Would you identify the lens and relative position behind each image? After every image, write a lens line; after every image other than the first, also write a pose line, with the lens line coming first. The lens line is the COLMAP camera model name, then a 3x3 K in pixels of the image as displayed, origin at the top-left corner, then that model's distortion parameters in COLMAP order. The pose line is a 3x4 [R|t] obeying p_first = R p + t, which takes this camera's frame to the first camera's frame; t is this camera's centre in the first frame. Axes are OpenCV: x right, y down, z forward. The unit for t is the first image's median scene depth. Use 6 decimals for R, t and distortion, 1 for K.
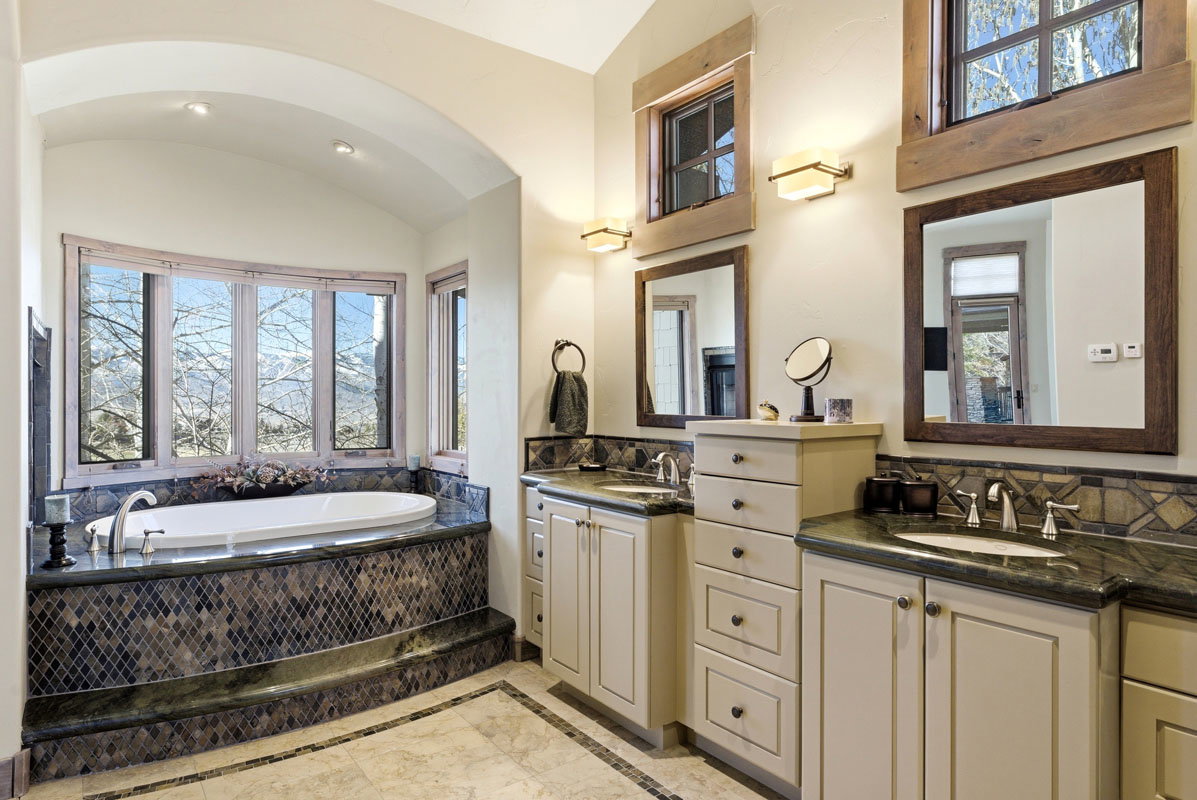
lens RADIAL K [[691.9, 0, 600.9], [0, 691.9, 400.5], [0, 0, 1]] dist [-0.003932, 0.000027]
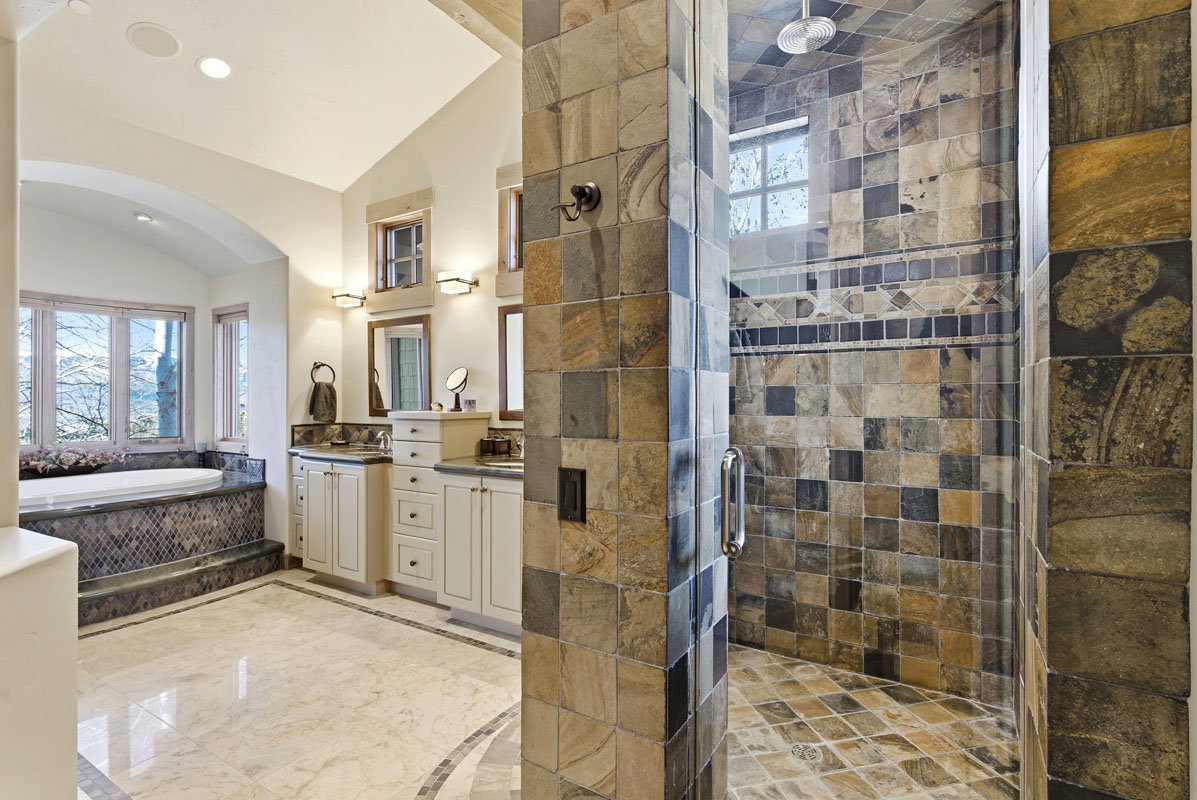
lens RADIAL K [[567.5, 0, 601.8], [0, 567.5, 397.9], [0, 0, 1]] dist [-0.001333, 0.000628]
pose [[0.930949, -0.000245, 0.365149, 0.081729], [0.002502, 0.999981, -0.005707, 0.002509], [-0.365141, 0.006226, 0.930932, -0.485504]]
